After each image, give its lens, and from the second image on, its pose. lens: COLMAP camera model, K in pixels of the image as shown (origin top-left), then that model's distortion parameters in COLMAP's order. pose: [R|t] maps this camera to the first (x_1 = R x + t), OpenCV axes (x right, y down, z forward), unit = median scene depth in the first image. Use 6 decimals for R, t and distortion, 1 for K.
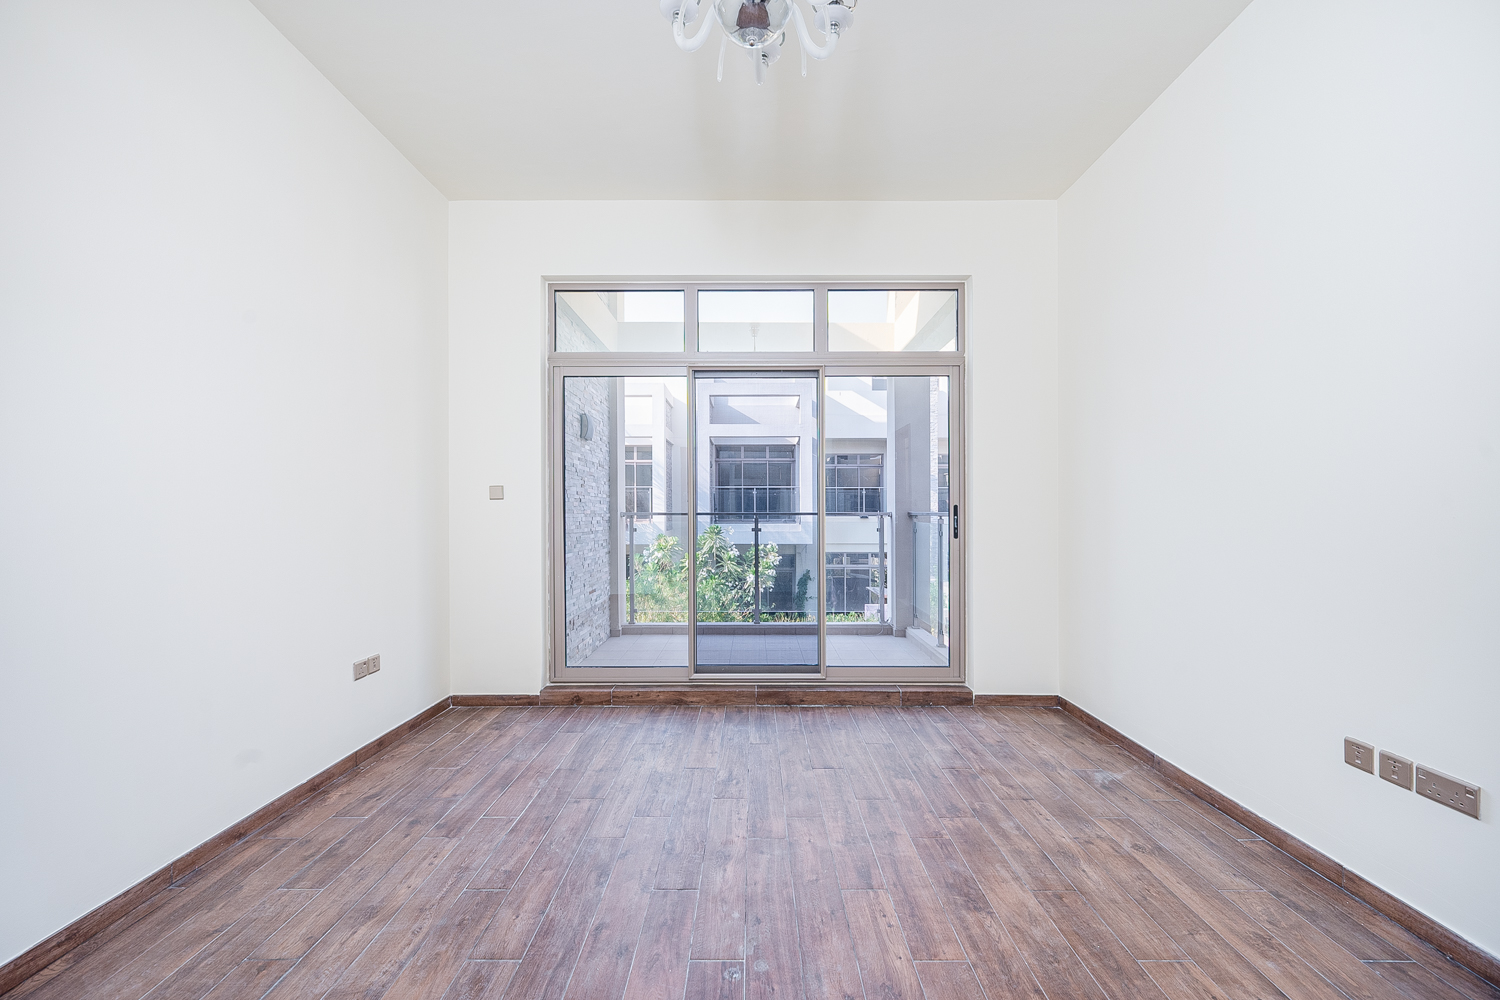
lens RADIAL K [[618.0, 0, 749.7], [0, 618.0, 521.2], [0, 0, 1]] dist [0.026167, 0.000030]
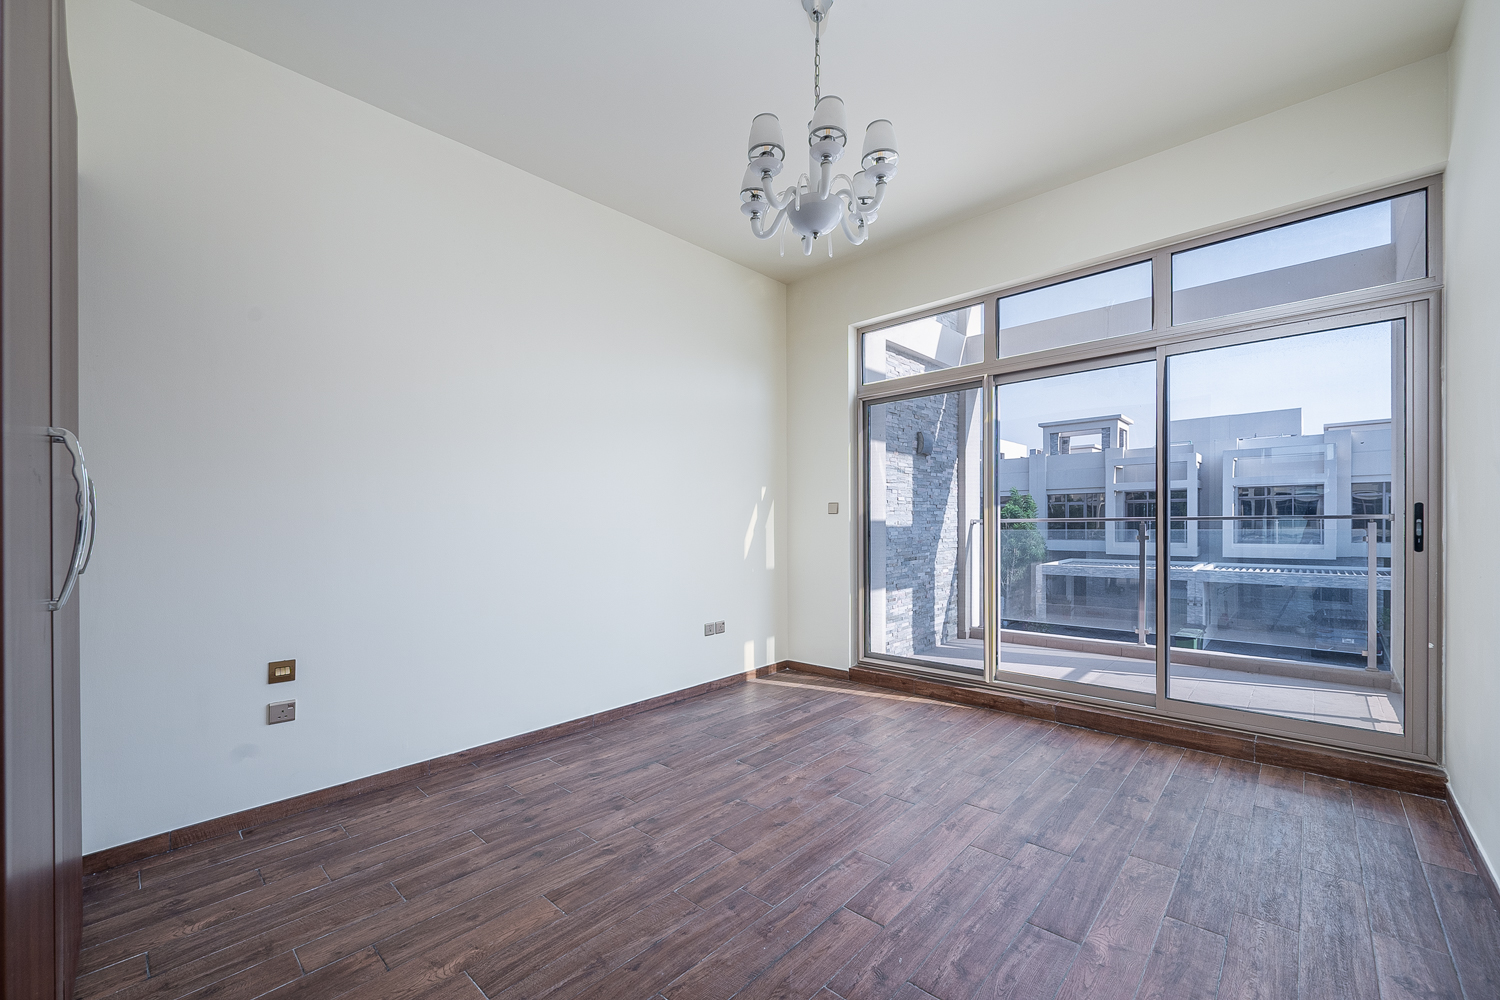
lens RADIAL K [[600.7, 0, 750.4], [0, 600.7, 531.0], [0, 0, 1]] dist [0.001055, 0.000187]
pose [[0.736387, -0.000714, -0.676560, 0.253337], [0.004112, 0.999986, 0.003419, -0.000331], [0.676548, -0.005300, 0.736379, 0.007968]]
